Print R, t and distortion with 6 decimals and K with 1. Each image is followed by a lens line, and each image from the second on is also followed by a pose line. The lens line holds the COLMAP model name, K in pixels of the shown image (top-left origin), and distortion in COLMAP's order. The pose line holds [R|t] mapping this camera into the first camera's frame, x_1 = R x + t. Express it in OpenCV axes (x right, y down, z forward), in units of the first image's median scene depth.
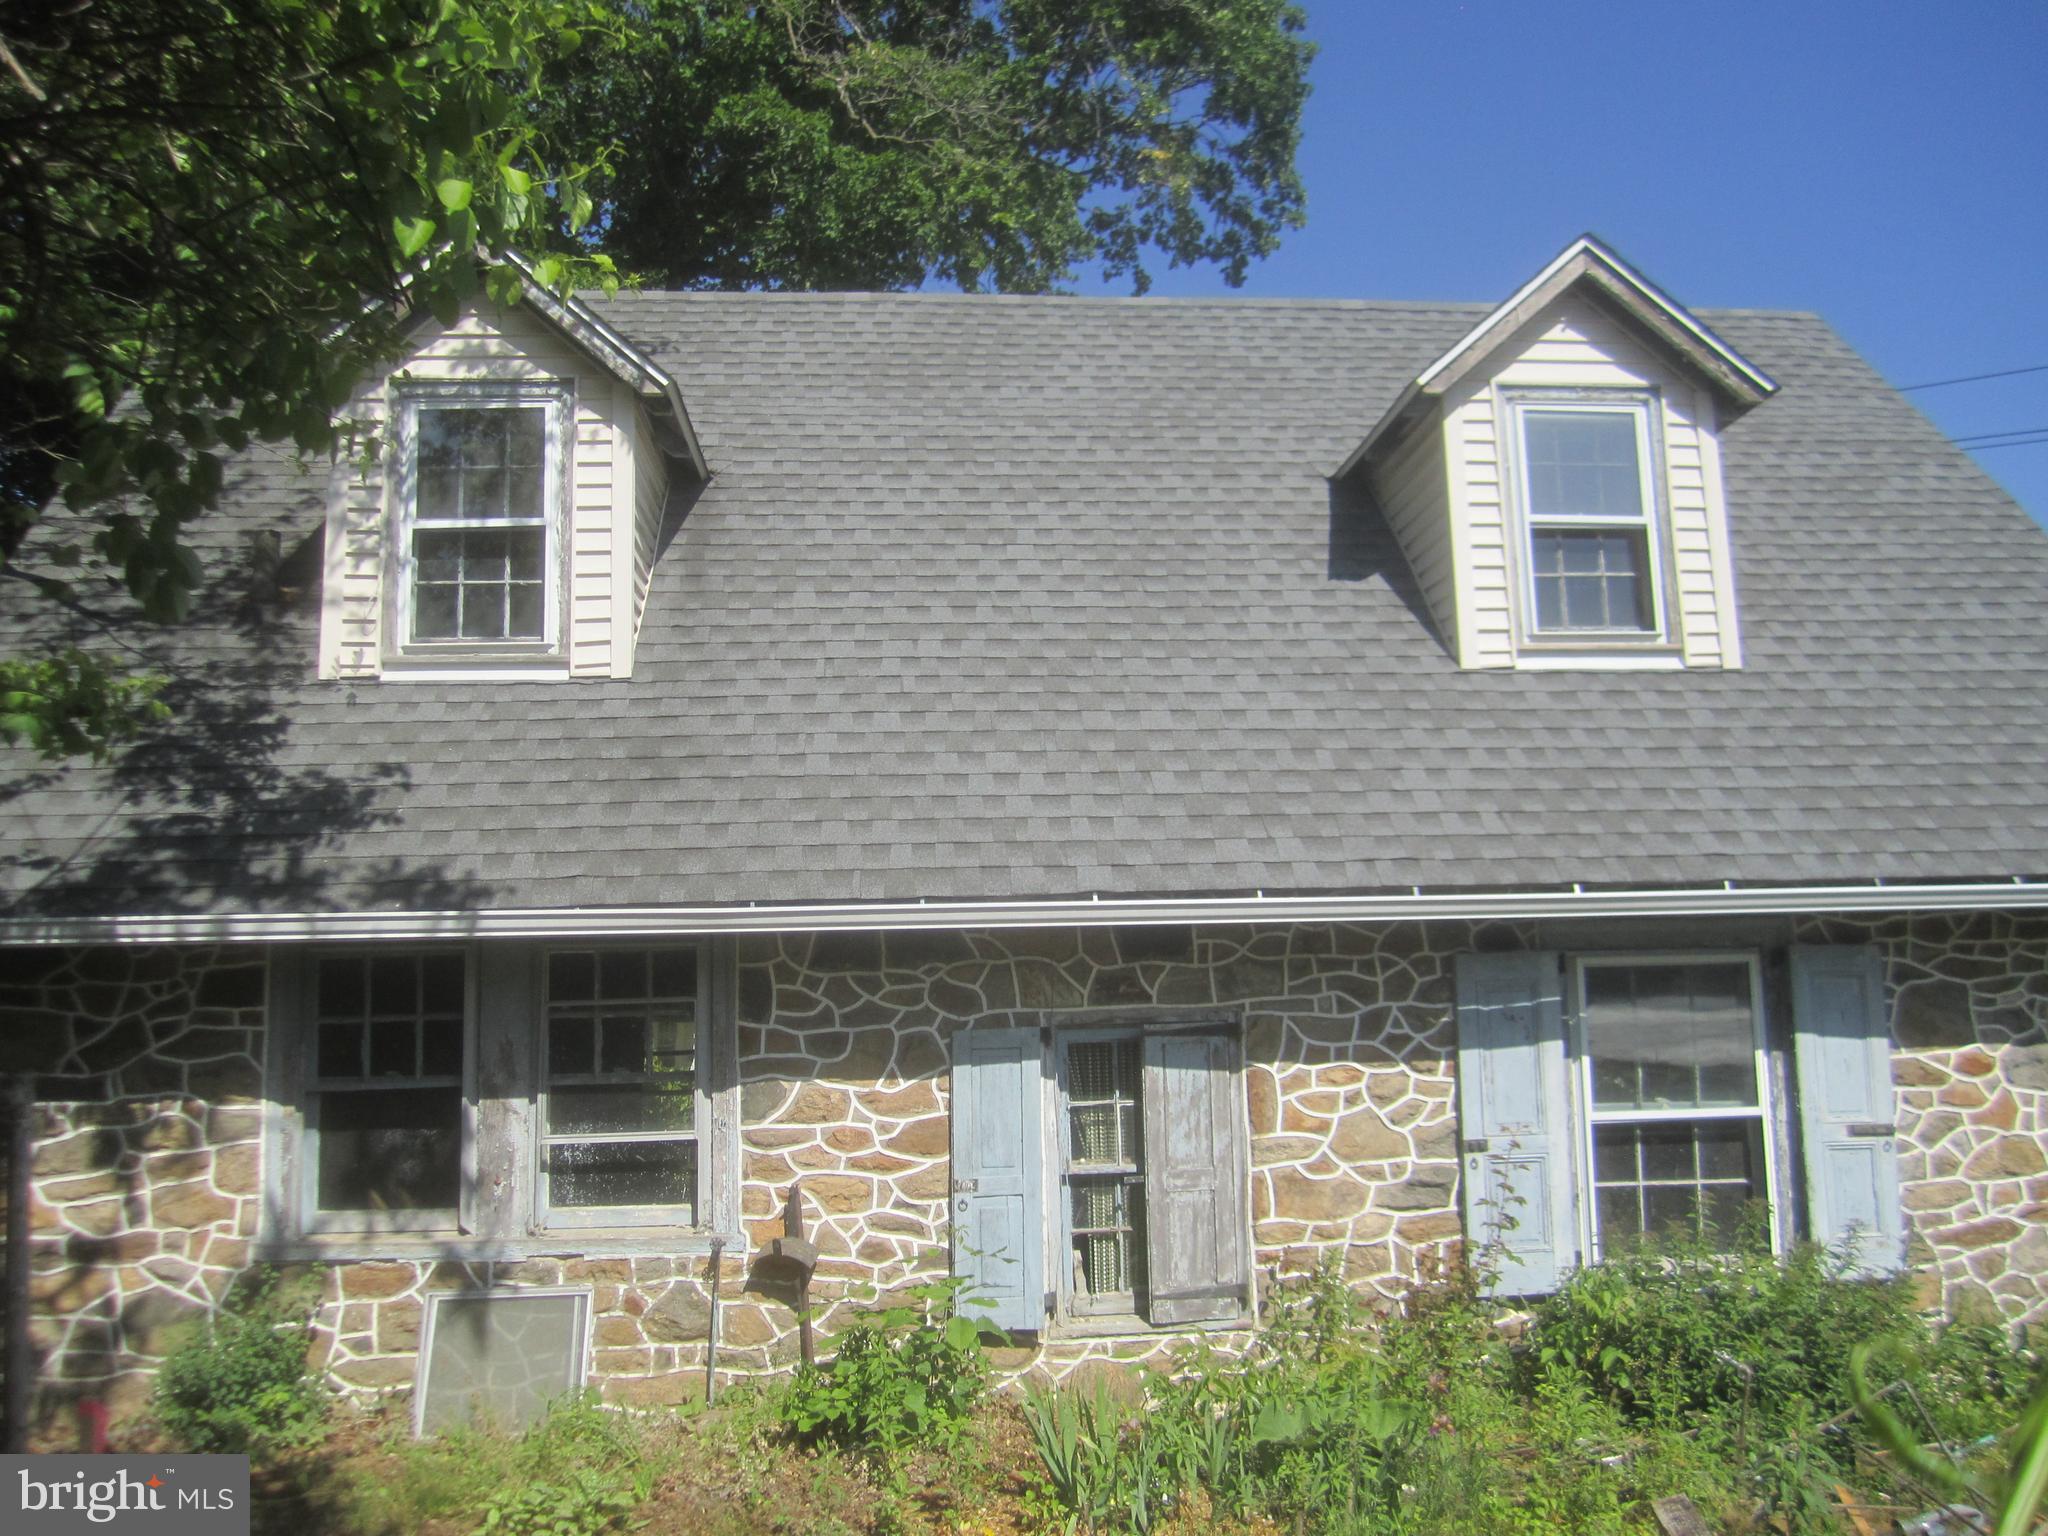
lens RADIAL K [[1699.3, 0, 1024.0], [0, 1699.3, 768.0], [0, 0, 1]] dist [-0.052025, 0.014248]
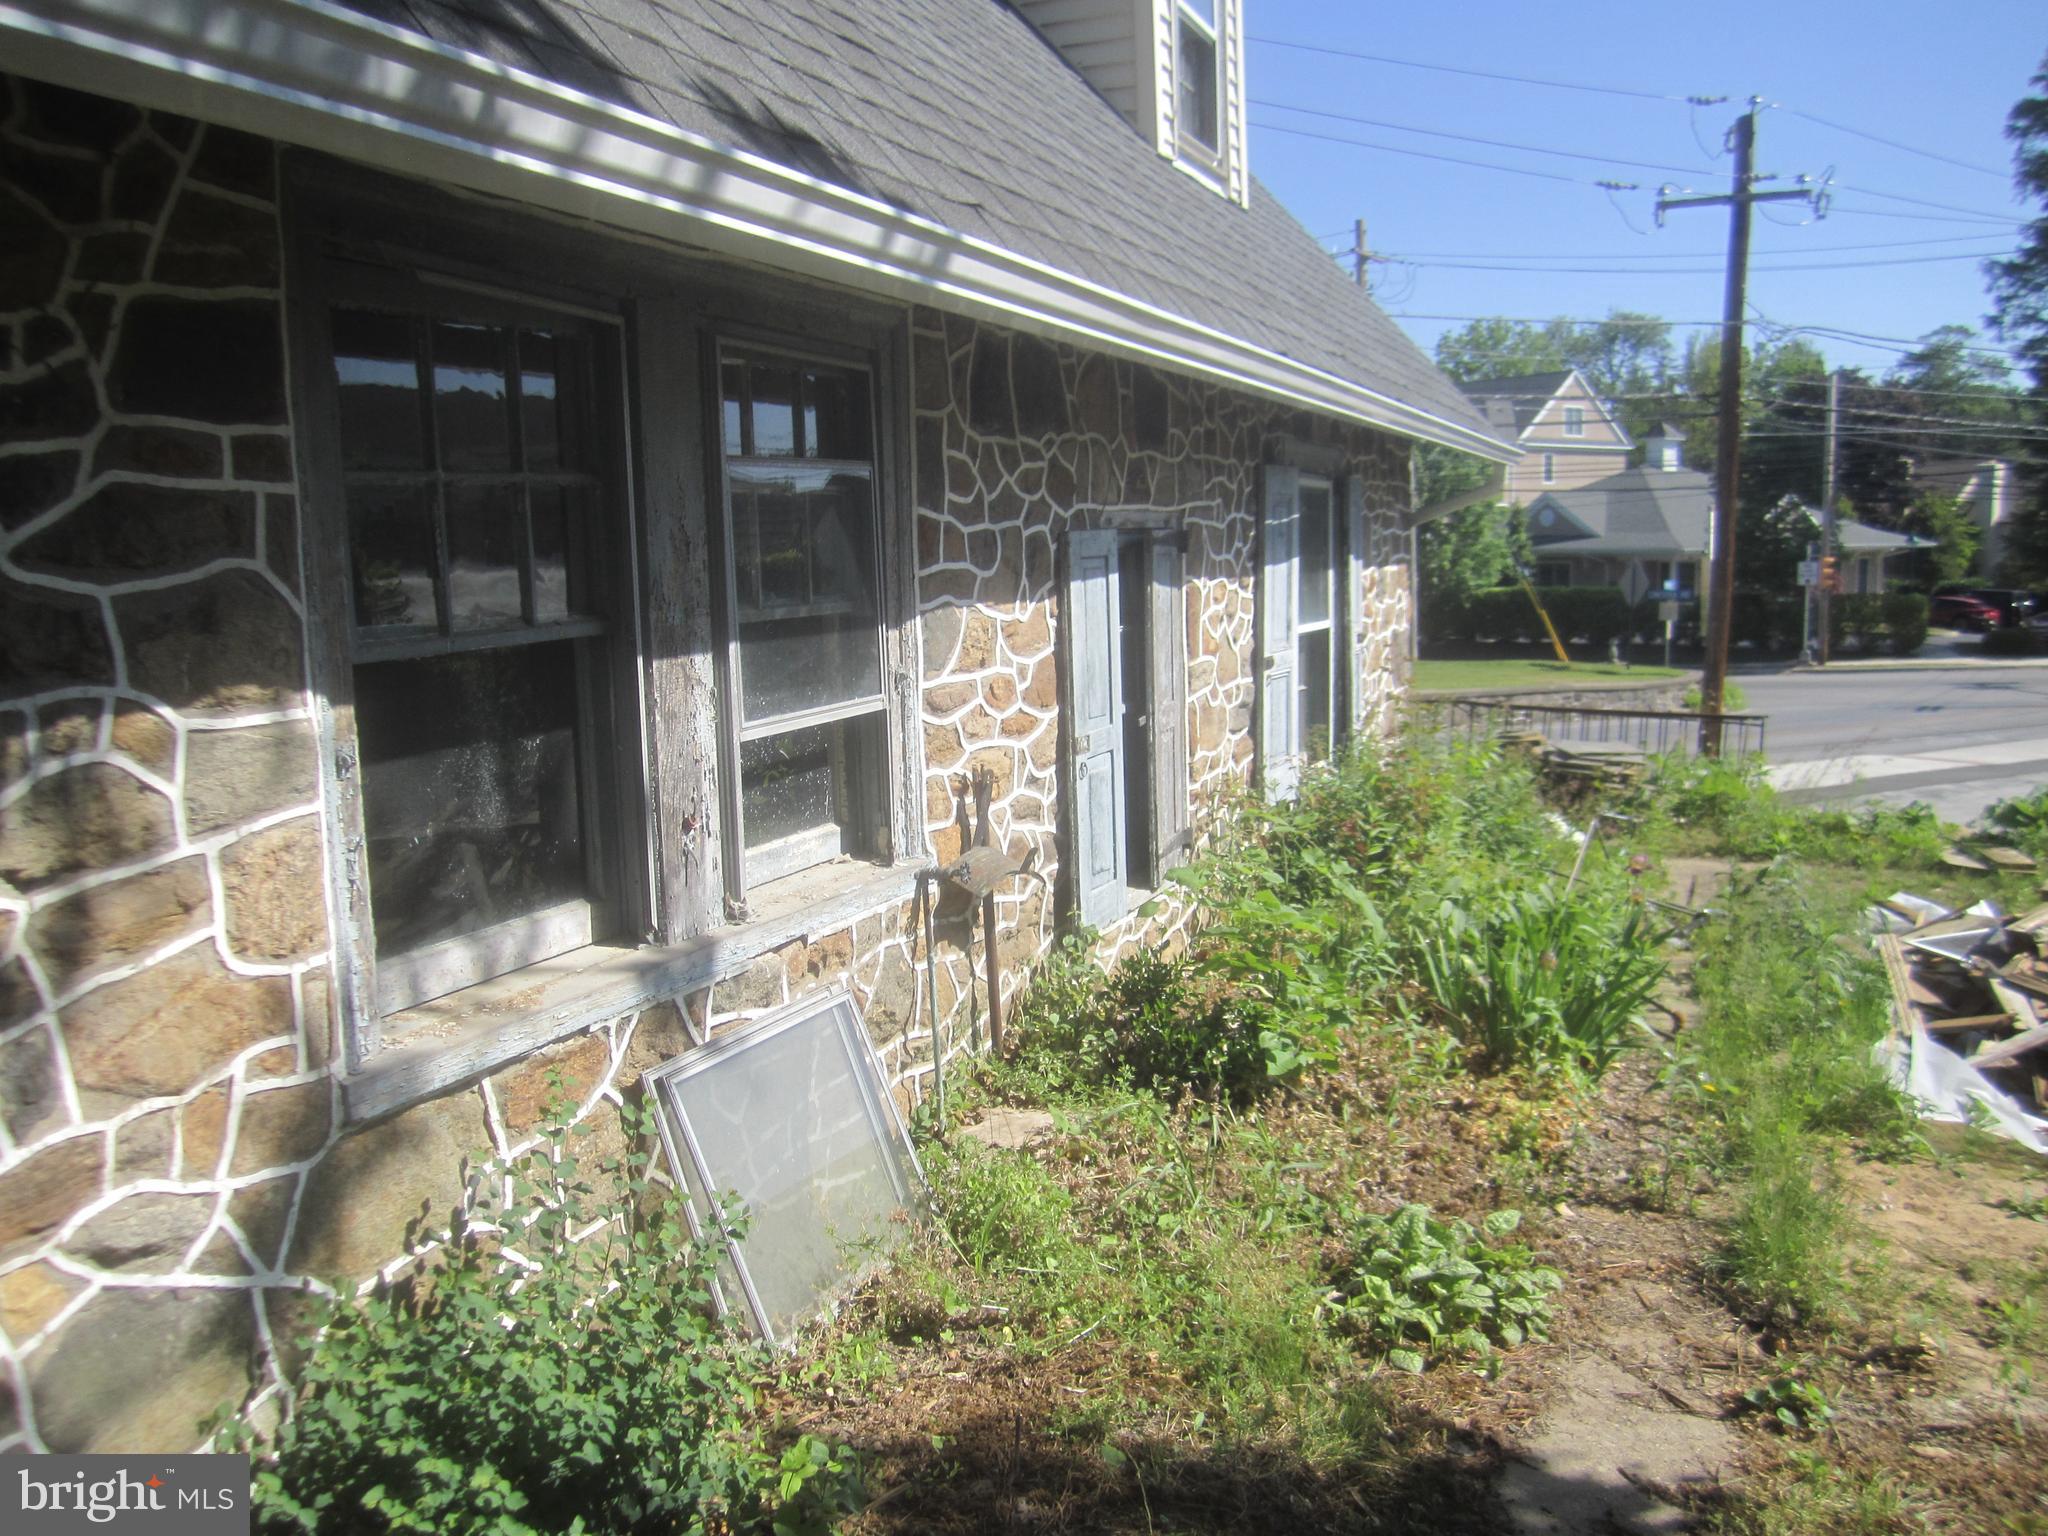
lens RADIAL K [[1699.3, 0, 1024.0], [0, 1699.3, 768.0], [0, 0, 1]] dist [-0.052025, 0.014248]
pose [[0.451733, -0.102610, 0.886233, -0.696415], [-0.114053, 0.978571, 0.171436, 0.134610], [-0.884833, -0.178521, 0.430350, 0.707907]]
